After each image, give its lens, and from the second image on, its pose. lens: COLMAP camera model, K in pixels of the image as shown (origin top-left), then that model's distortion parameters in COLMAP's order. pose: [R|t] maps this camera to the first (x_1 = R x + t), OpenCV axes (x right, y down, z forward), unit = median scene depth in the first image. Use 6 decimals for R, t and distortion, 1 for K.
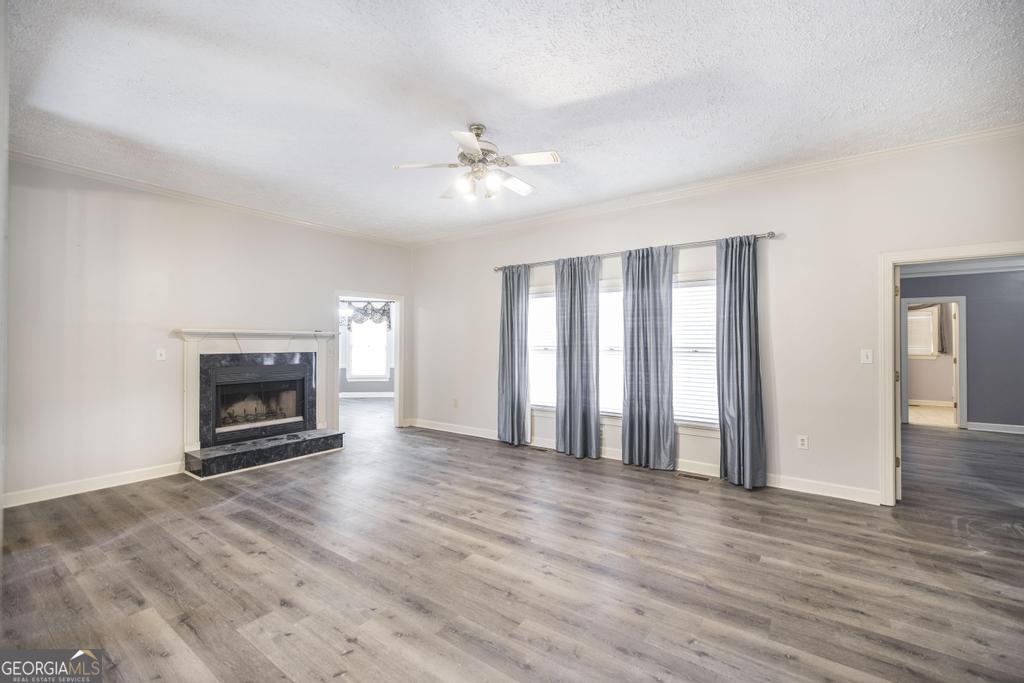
lens RADIAL K [[437.5, 0, 512.0], [0, 437.5, 341.5], [0, 0, 1]] dist [0.007224, 0.000276]
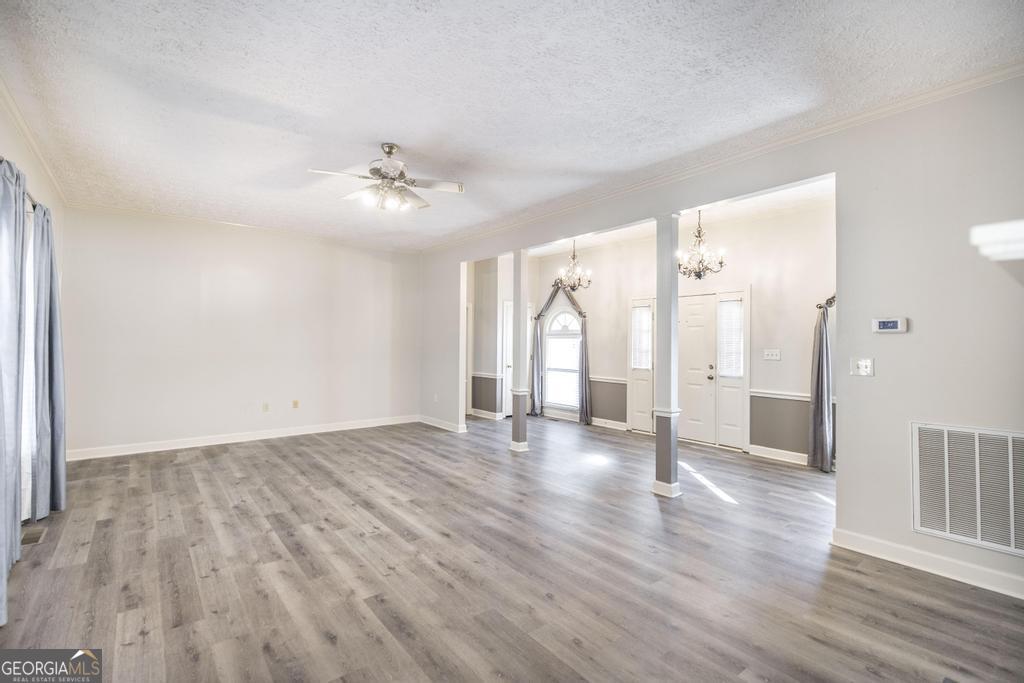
lens RADIAL K [[437.5, 0, 512.0], [0, 437.5, 341.5], [0, 0, 1]] dist [0.007224, 0.000276]
pose [[-0.978544, -0.008916, 0.205844, -0.570106], [-0.010153, 0.999936, -0.004955, -0.000127], [-0.205787, -0.006938, -0.978572, 1.878664]]
